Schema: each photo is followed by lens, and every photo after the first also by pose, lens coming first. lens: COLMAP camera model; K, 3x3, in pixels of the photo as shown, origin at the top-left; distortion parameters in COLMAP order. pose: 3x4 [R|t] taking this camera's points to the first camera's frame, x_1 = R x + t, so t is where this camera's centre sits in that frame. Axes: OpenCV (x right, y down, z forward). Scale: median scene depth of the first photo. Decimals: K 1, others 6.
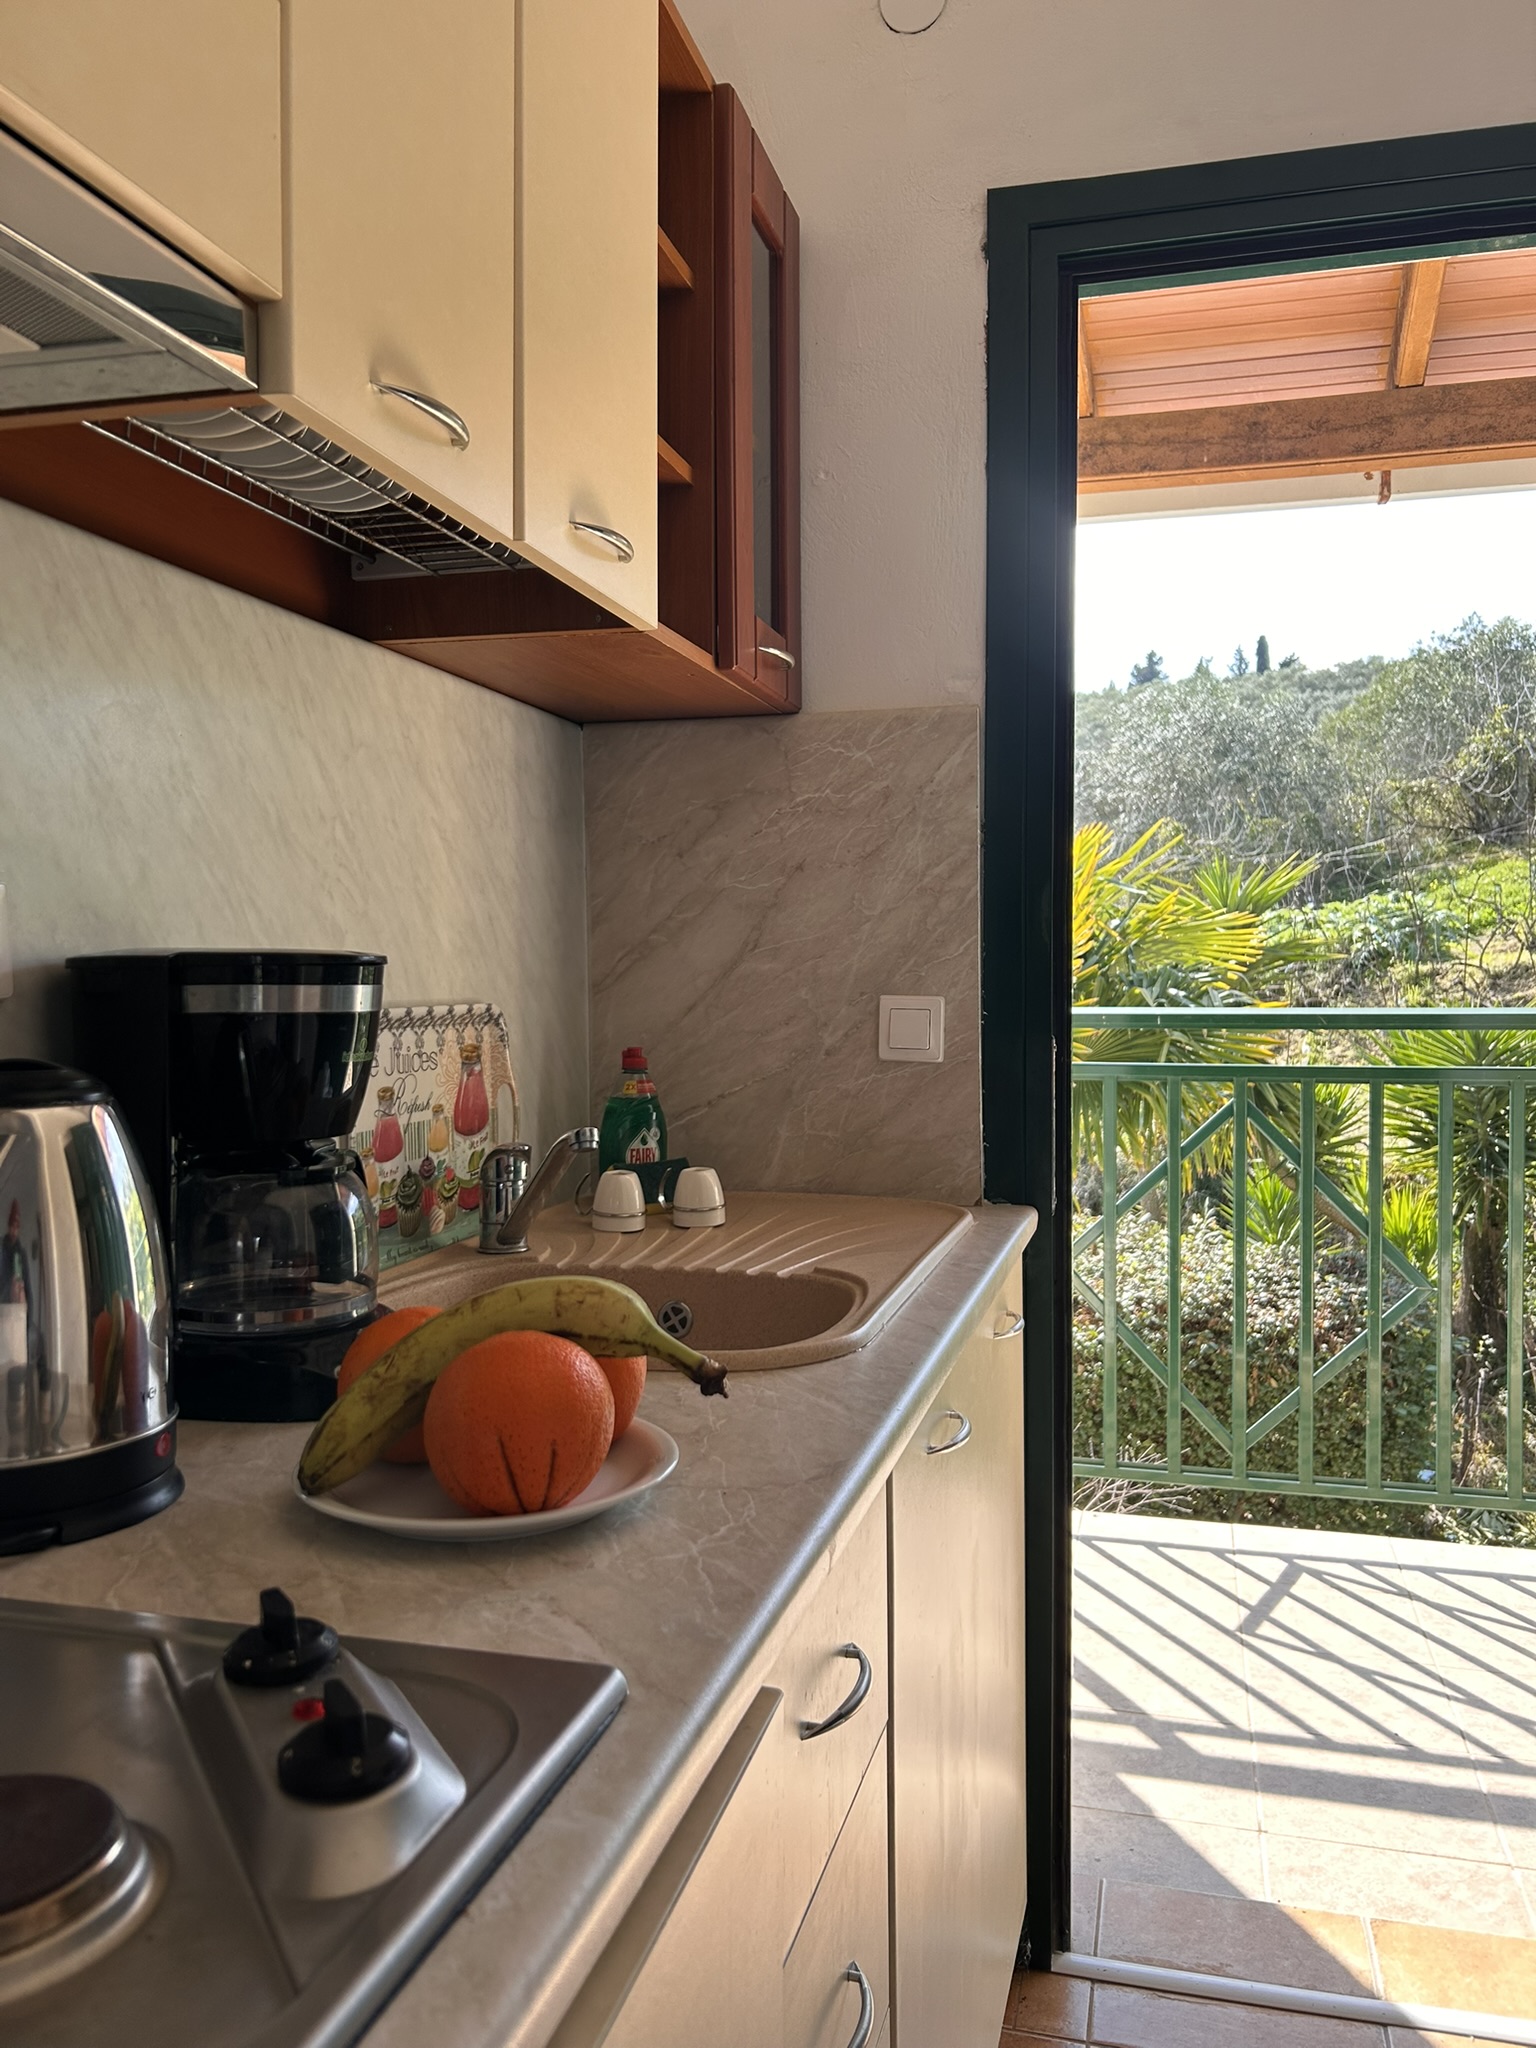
lens RADIAL K [[1548.8, 0, 768.0], [0, 1548.8, 1024.0], [0, 0, 1]] dist [0.030774, -0.003355]
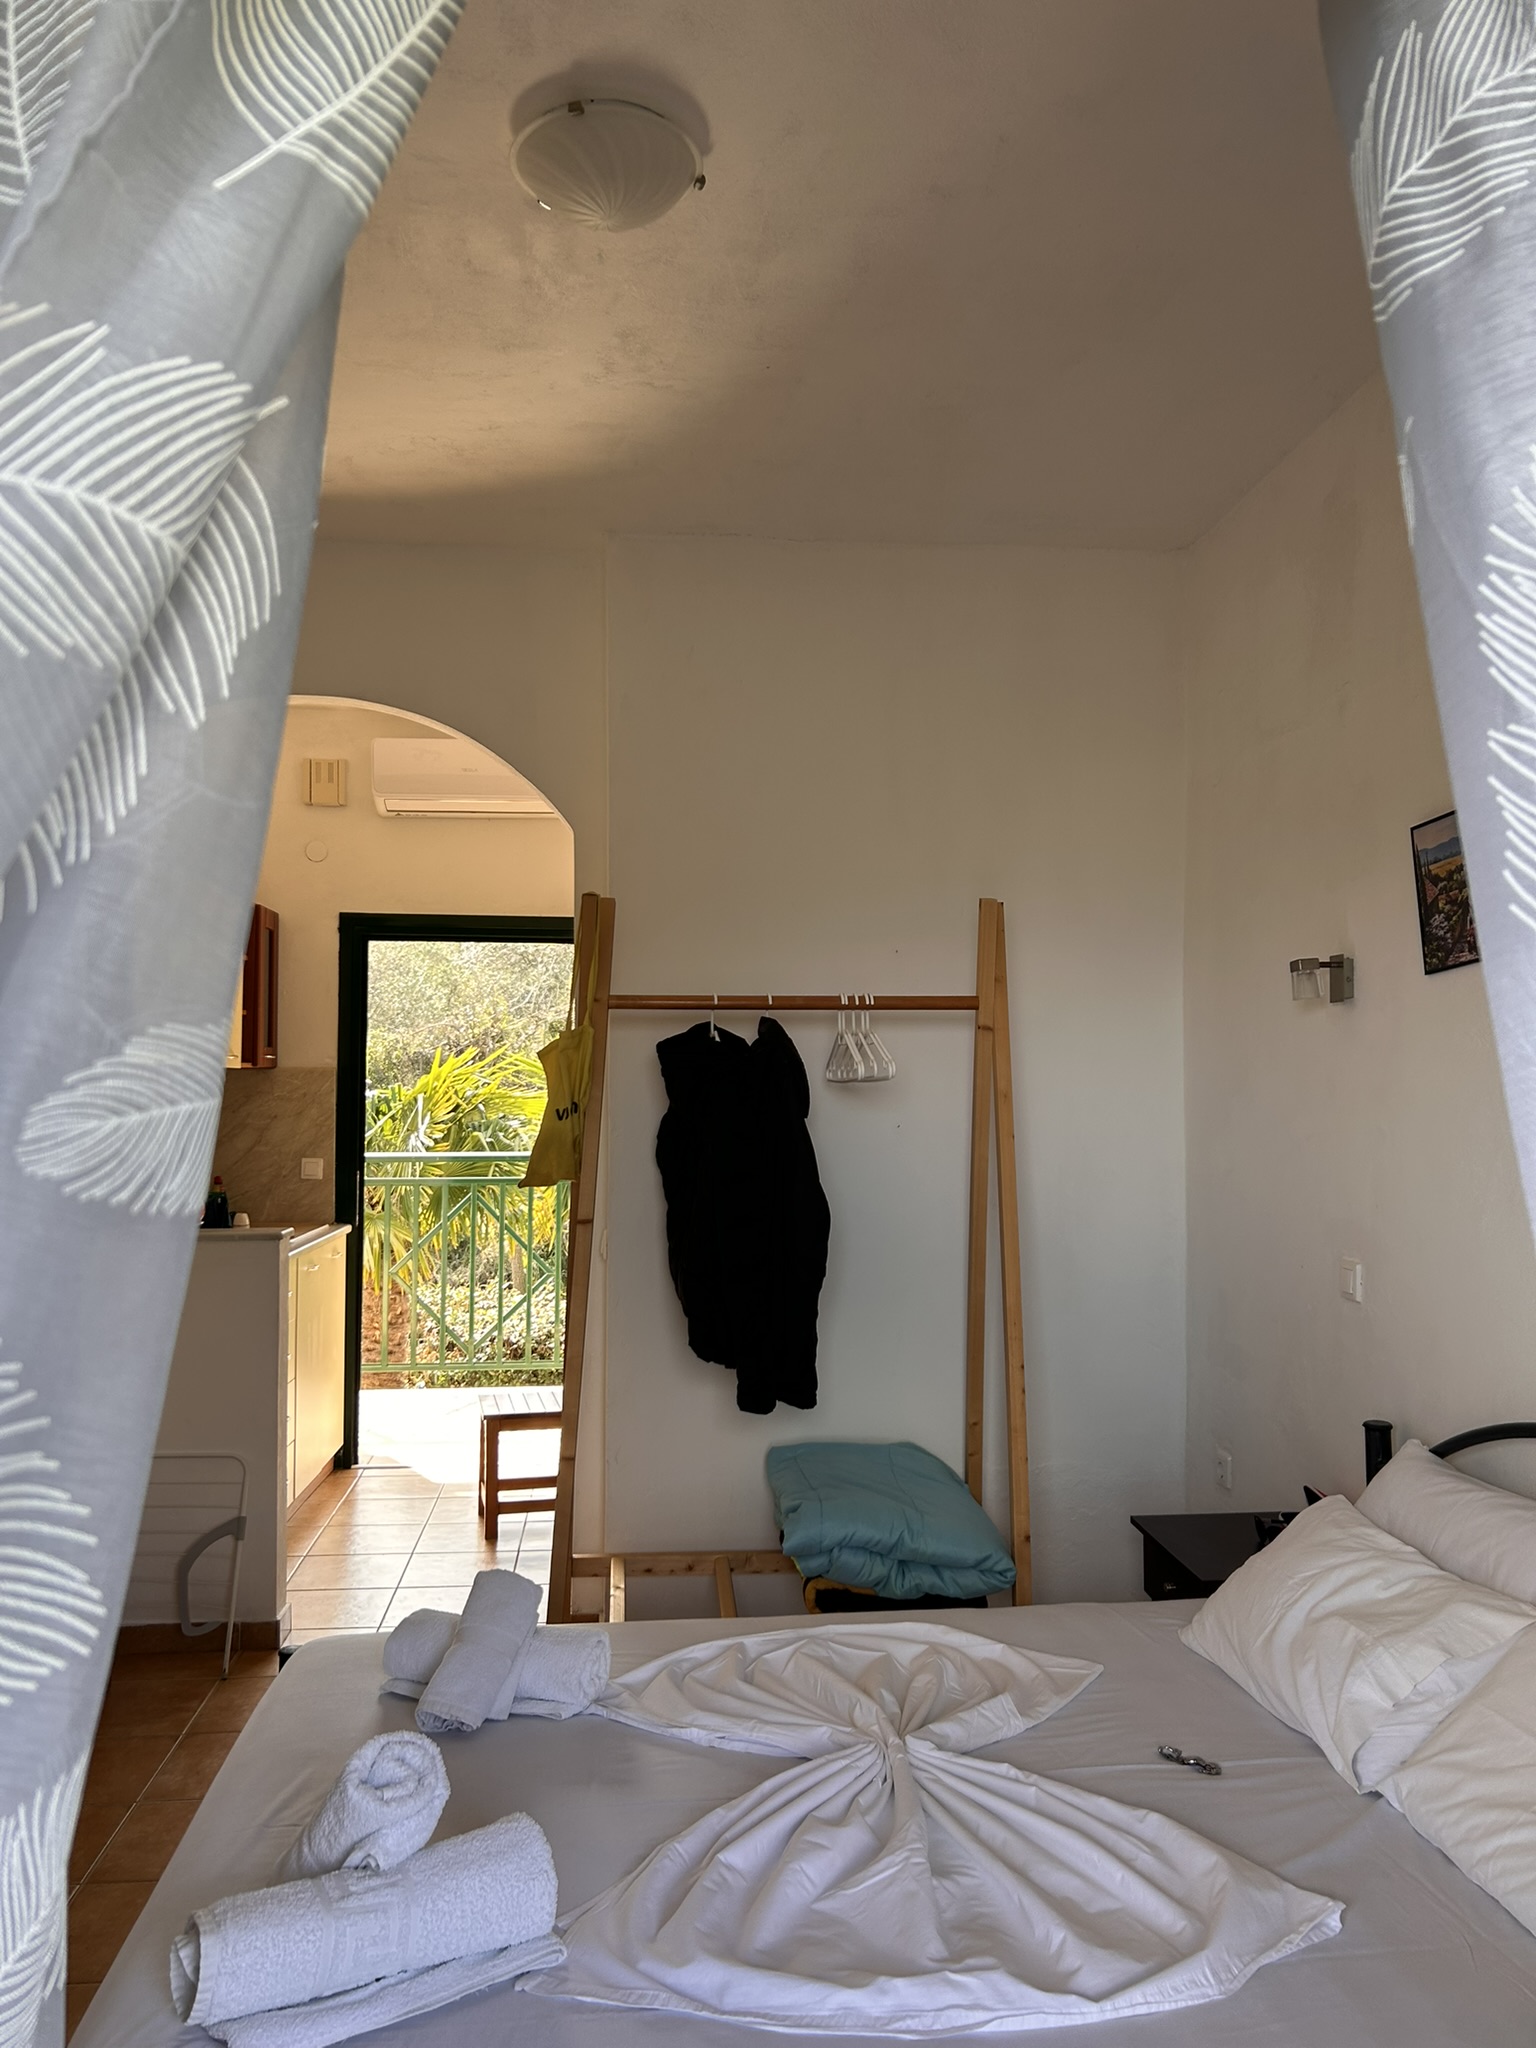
lens RADIAL K [[1548.8, 0, 768.0], [0, 1548.8, 1024.0], [0, 0, 1]] dist [0.030774, -0.003355]
pose [[0.941413, 0.020762, 0.336615, -0.103464], [0.007674, 0.996526, -0.082925, -0.021613], [-0.337168, 0.080650, 0.937984, -2.299177]]
